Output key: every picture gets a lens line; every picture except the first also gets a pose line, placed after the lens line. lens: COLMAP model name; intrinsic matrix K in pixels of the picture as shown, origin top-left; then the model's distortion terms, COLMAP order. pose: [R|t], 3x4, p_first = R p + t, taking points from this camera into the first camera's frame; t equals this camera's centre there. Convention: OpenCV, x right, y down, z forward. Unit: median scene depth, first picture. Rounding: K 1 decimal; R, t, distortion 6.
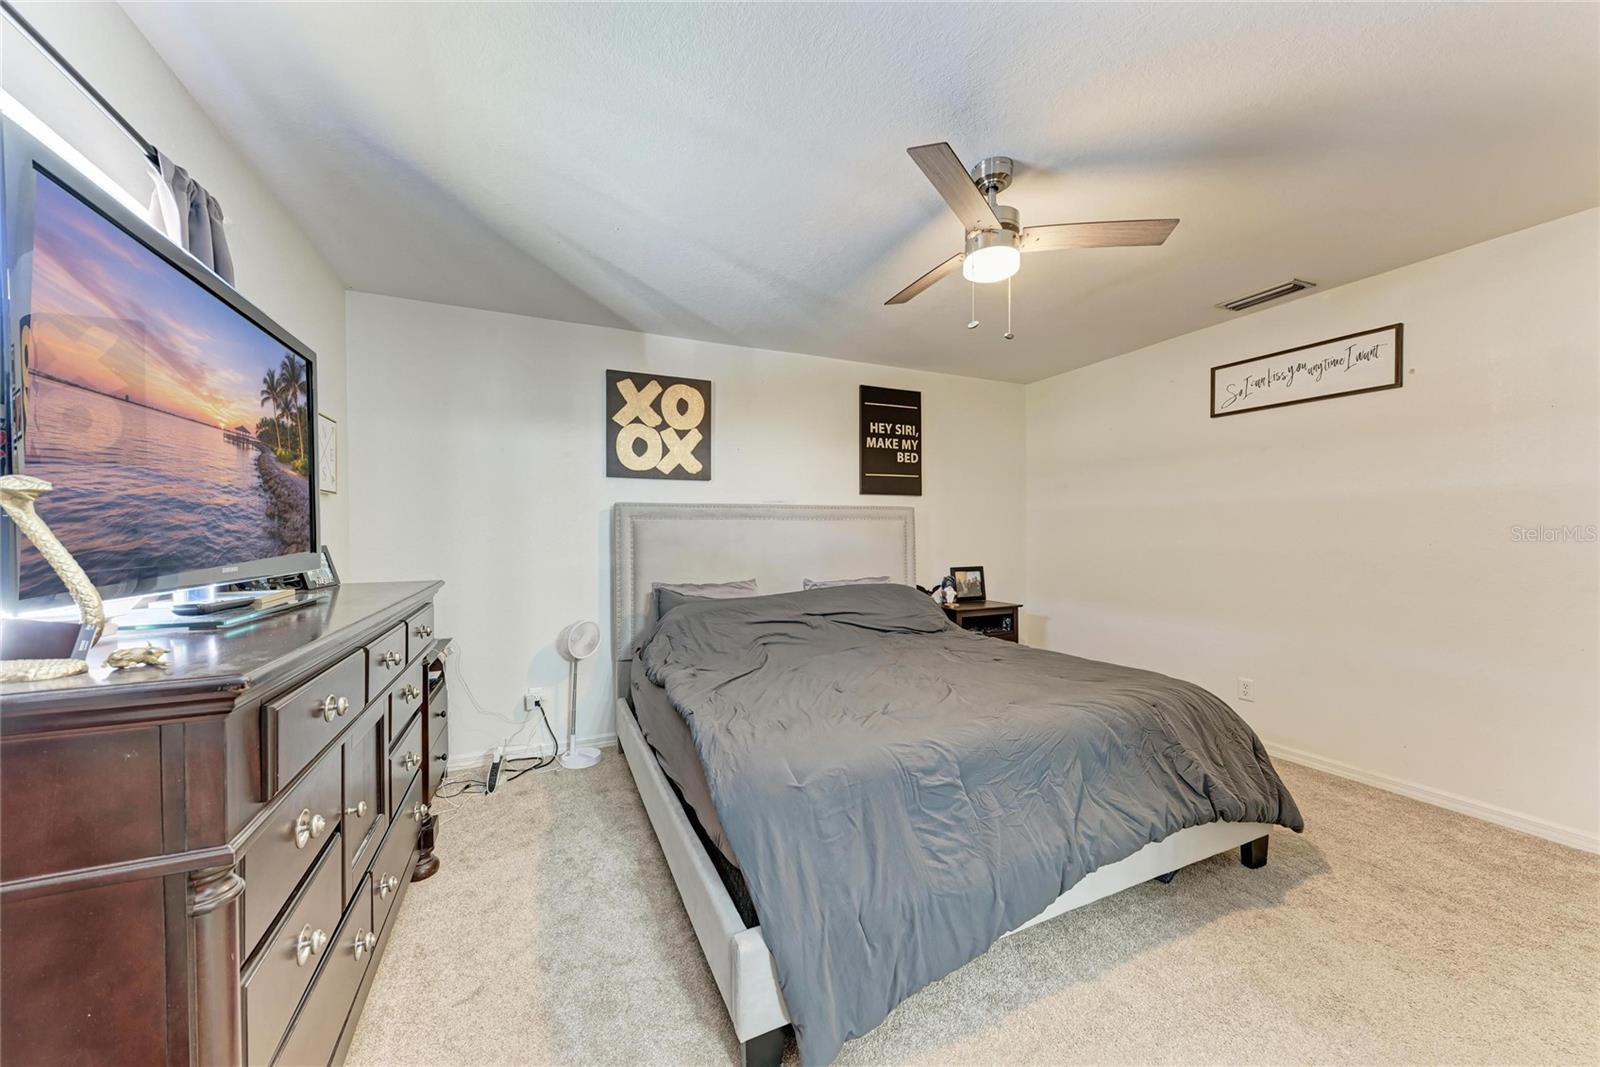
lens RADIAL K [[567.5, 0, 803.6], [0, 567.5, 534.0], [0, 0, 1]] dist [0.014251, -0.005701]
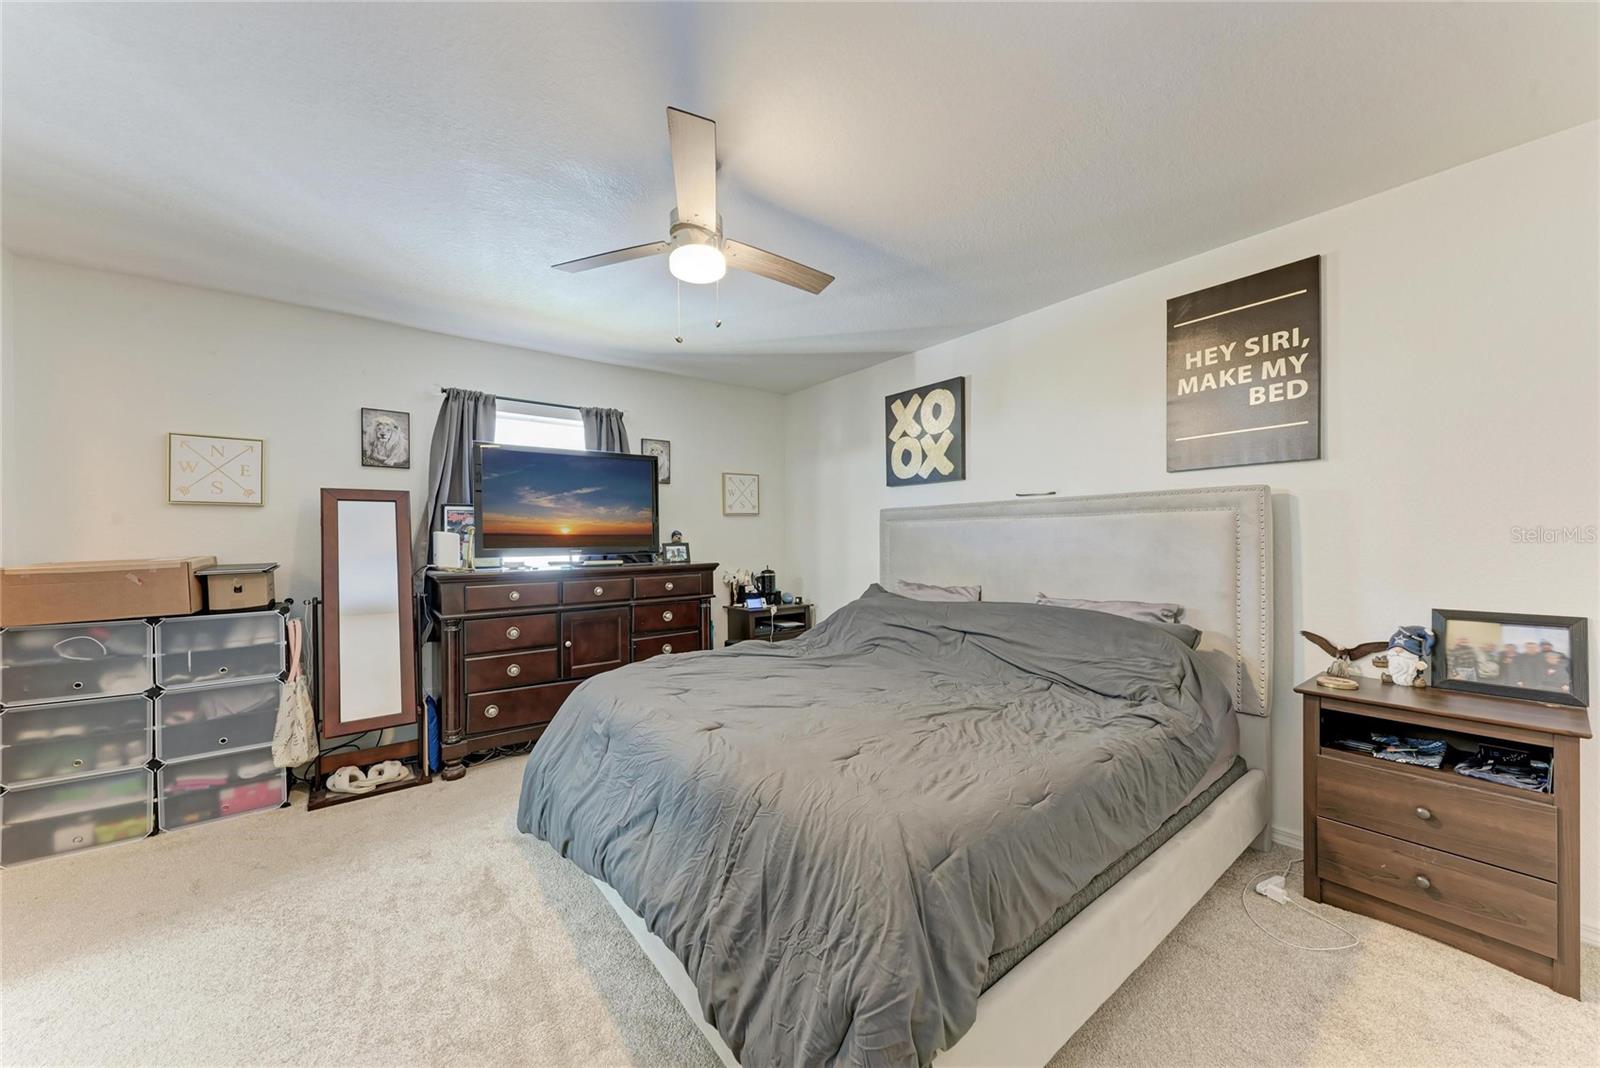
lens RADIAL K [[567.5, 0, 803.6], [0, 567.5, 534.5], [0, 0, 1]] dist [0.014251, -0.005701]
pose [[0.236842, 0.000235, -0.971548, 0.621791], [0.008021, 0.999965, 0.002197, -0.004568], [0.971515, -0.008313, 0.236831, 0.445594]]
